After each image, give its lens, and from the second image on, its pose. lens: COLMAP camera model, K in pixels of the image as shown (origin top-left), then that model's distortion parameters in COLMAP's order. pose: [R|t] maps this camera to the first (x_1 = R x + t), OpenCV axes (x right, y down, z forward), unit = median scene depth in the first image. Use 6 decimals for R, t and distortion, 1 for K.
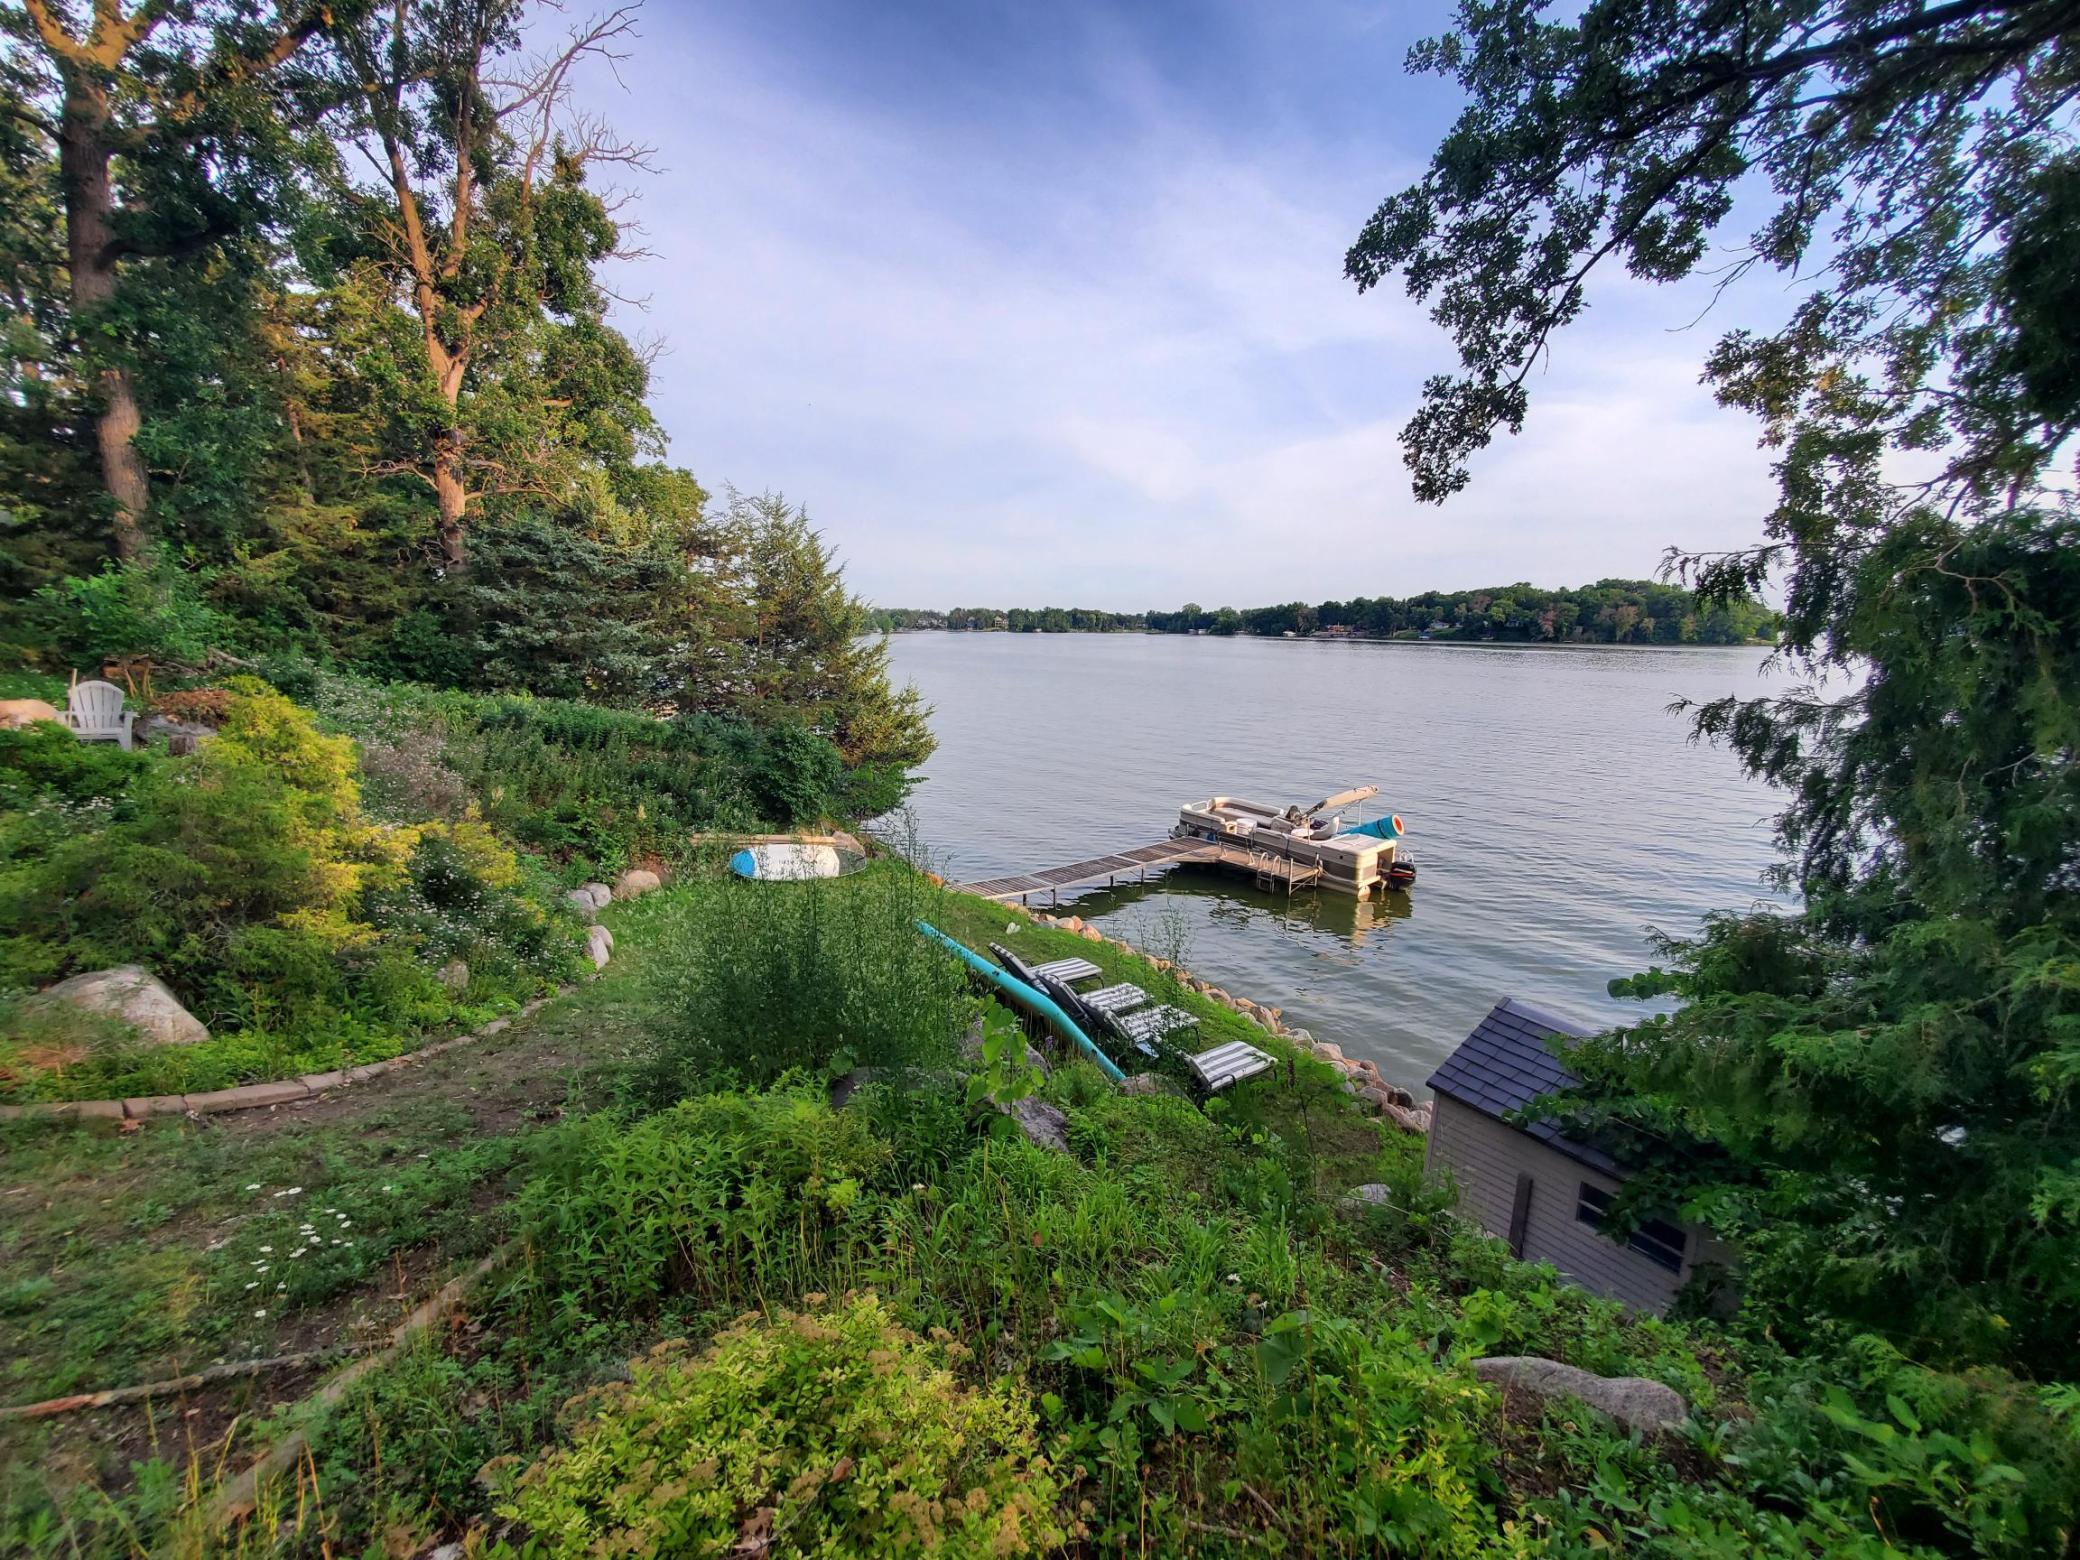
lens RADIAL K [[806.9, 0, 1042.9], [0, 806.9, 831.9], [0, 0, 1]] dist [-0.001837, -0.000055]
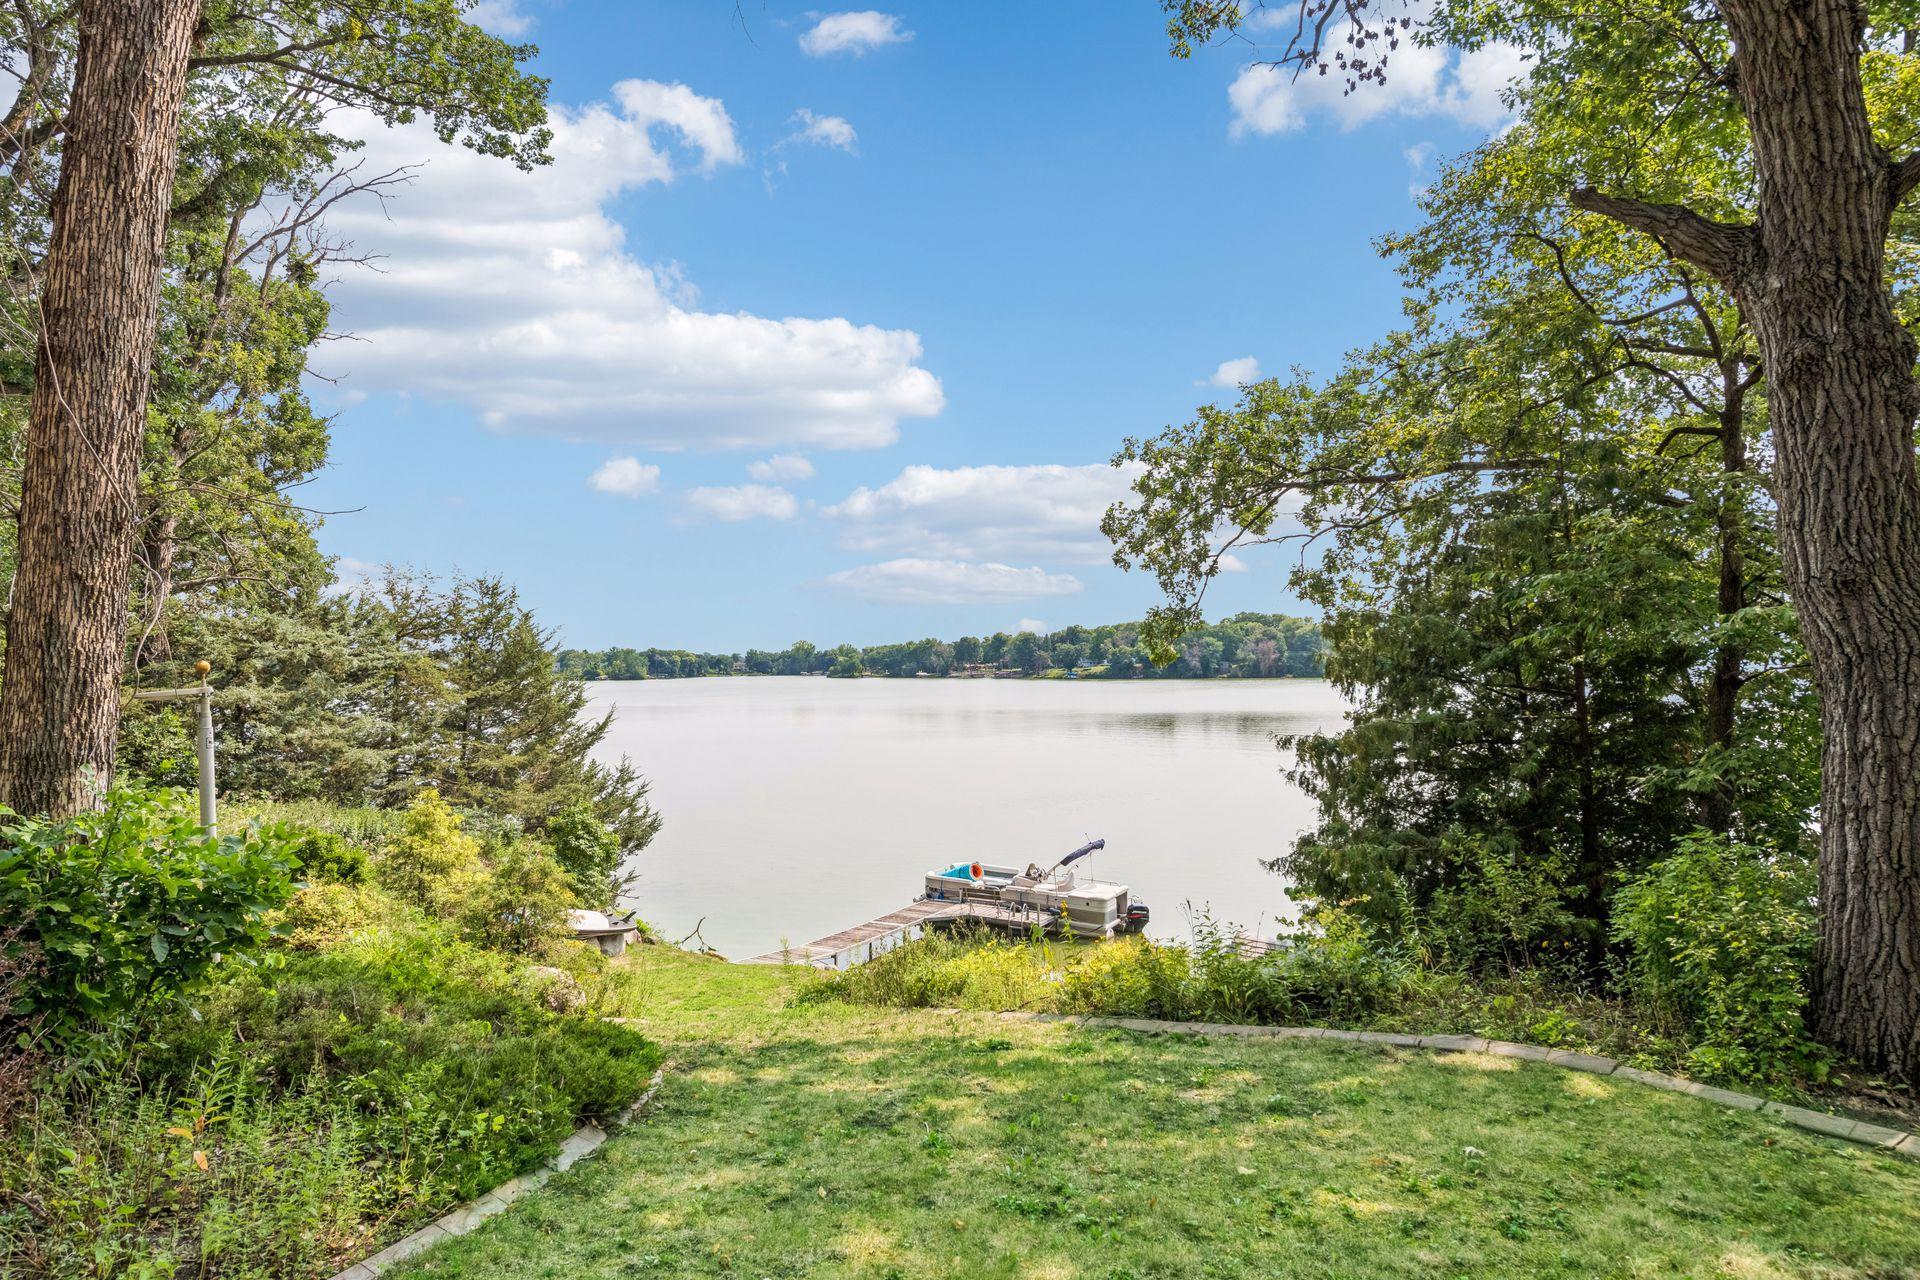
lens RADIAL K [[1054.7, 0, 960.0], [0, 1054.7, 640.0], [0, 0, 1]] dist [0.023360, 0.000080]
pose [[0.946732, -0.009280, 0.321890, -0.189786], [0.096505, 0.961819, -0.256108, 0.029995], [-0.307223, 0.273529, 0.911480, -0.265862]]
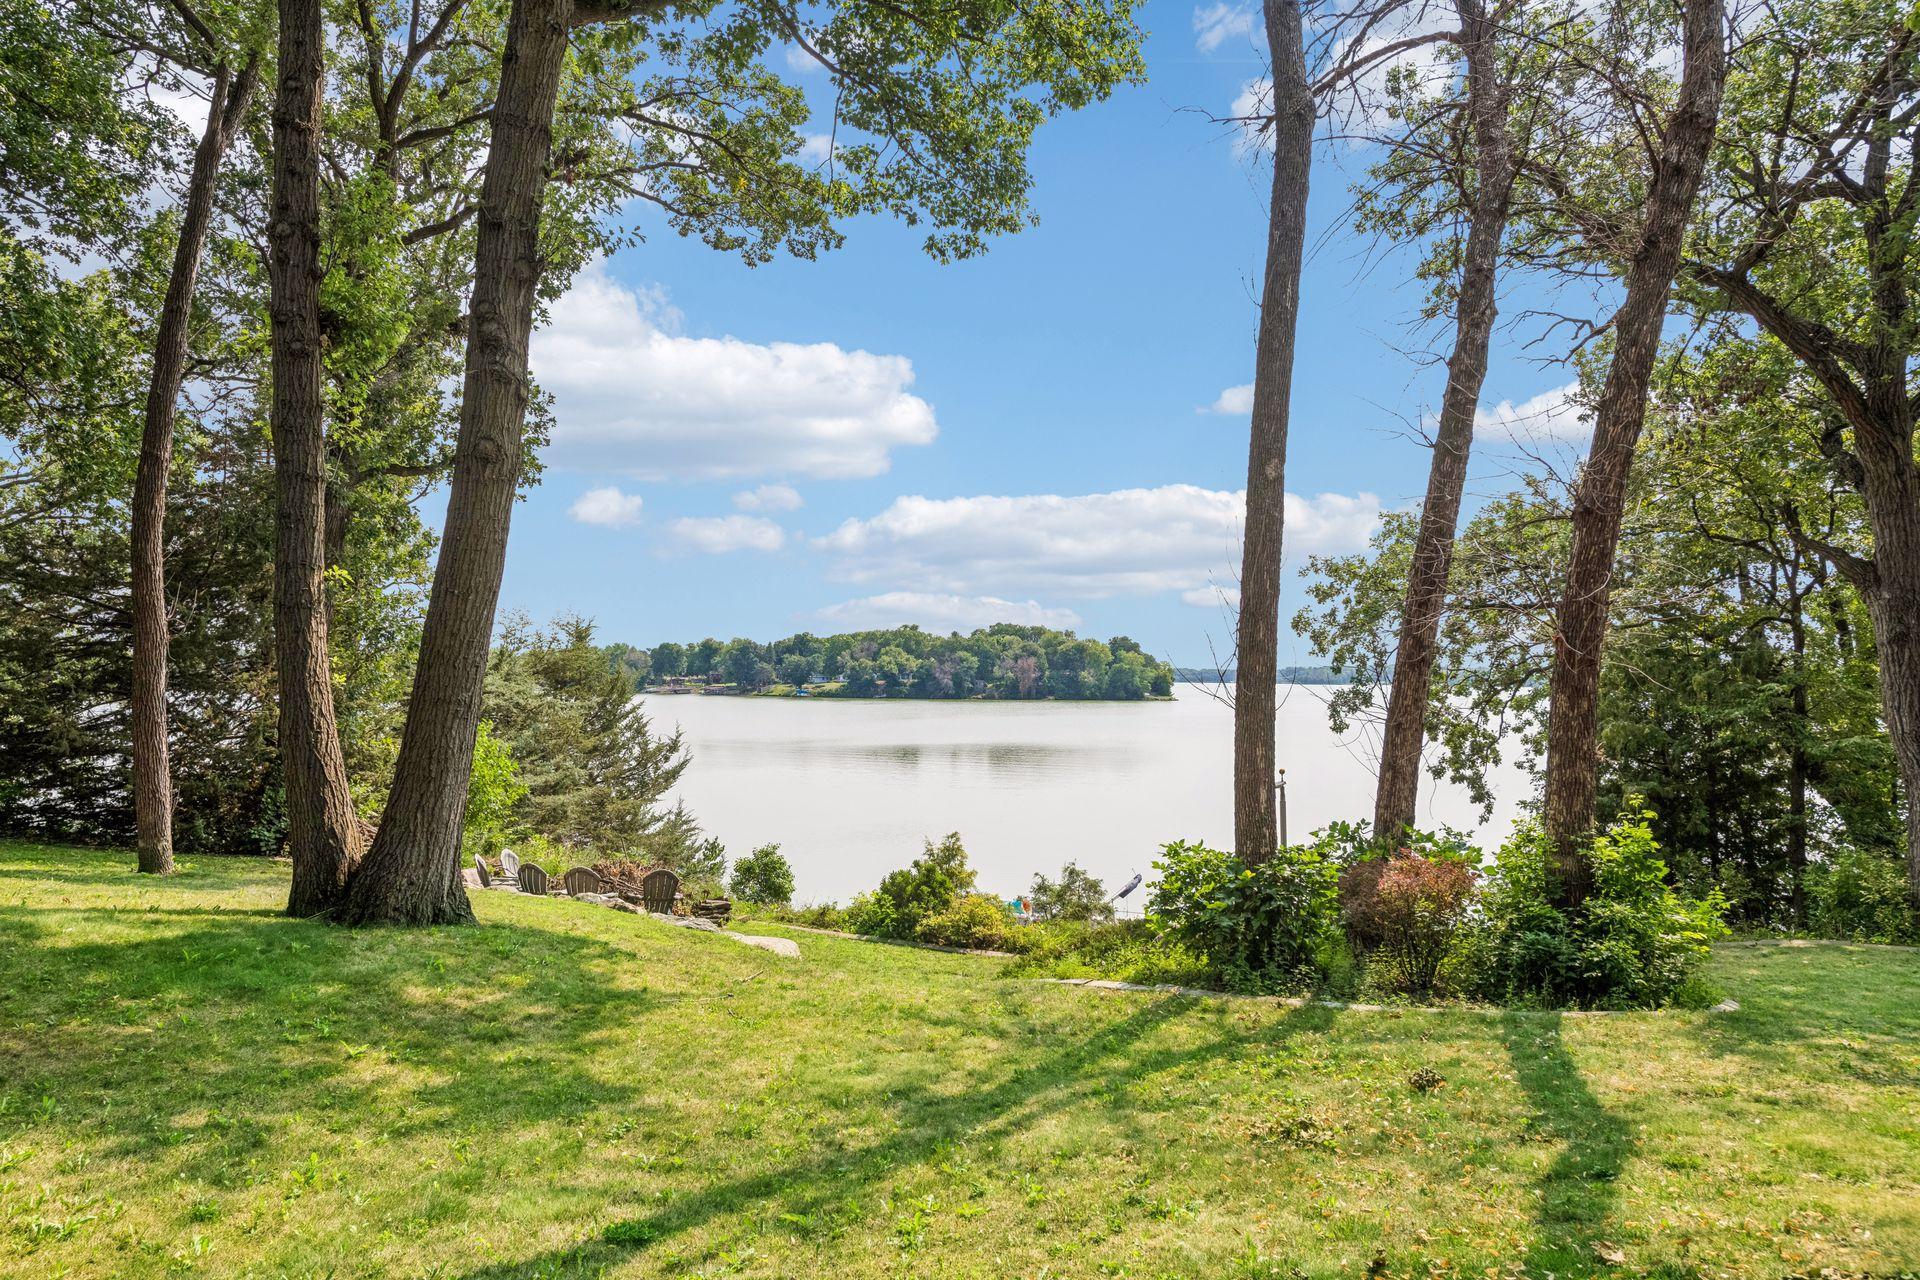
lens RADIAL K [[1279.8, 0, 960.0], [0, 1279.8, 640.0], [0, 0, 1]] dist [0.036661, 0.000285]
pose [[0.838515, 0.016790, 0.544619, -0.695330], [0.132333, 0.963324, -0.233442, 0.017861], [-0.528564, 0.267816, 0.805540, -0.397040]]
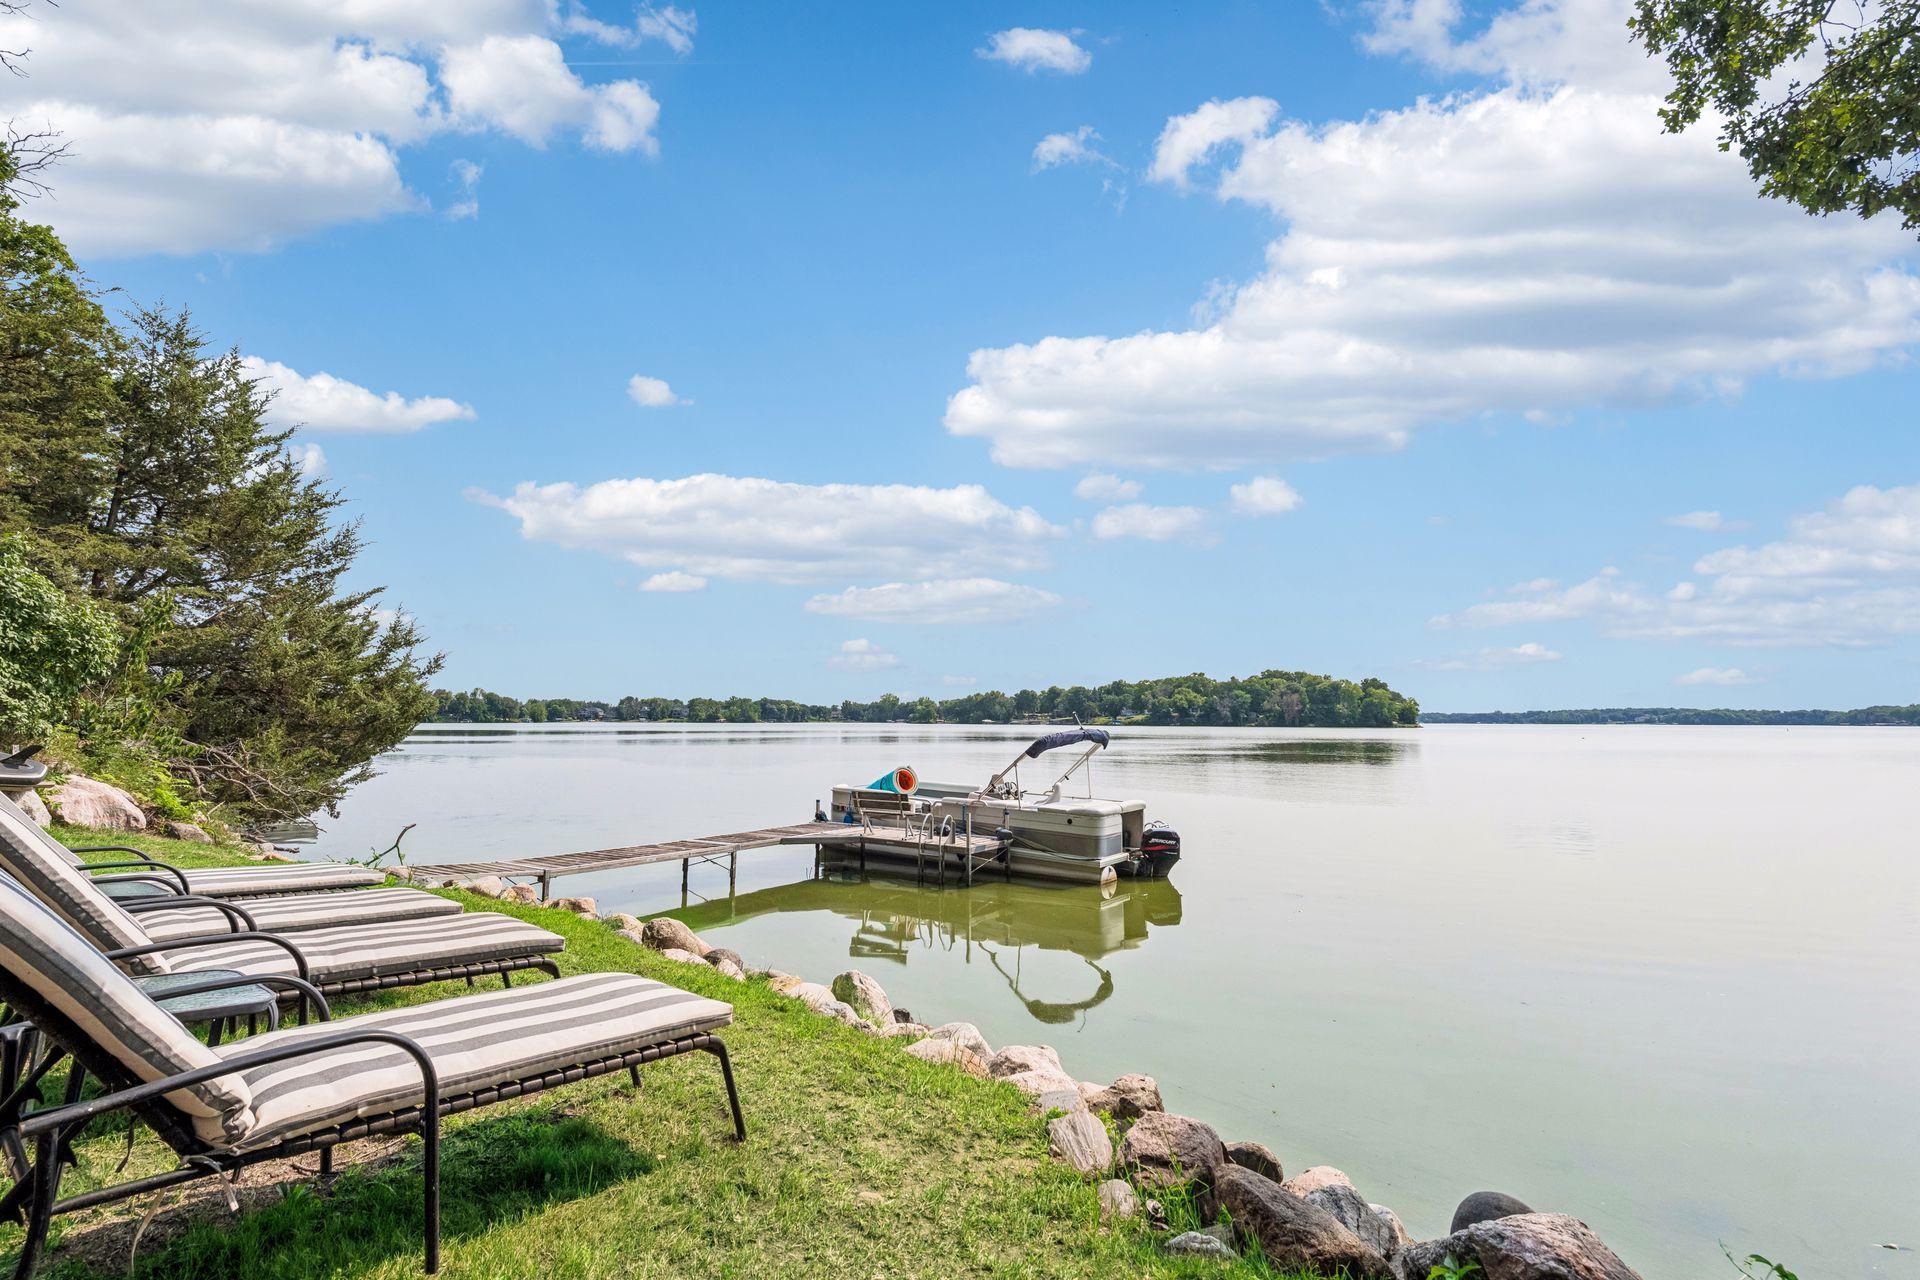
lens RADIAL K [[878.9, 0, 954.2], [0, 878.9, 646.6], [0, 0, 1]] dist [0.002536, -0.000514]
pose [[0.969231, 0.018865, 0.245430, 0.087308], [0.062576, 0.945420, -0.319789, 0.089080], [-0.238067, 0.325308, 0.915150, 0.269322]]
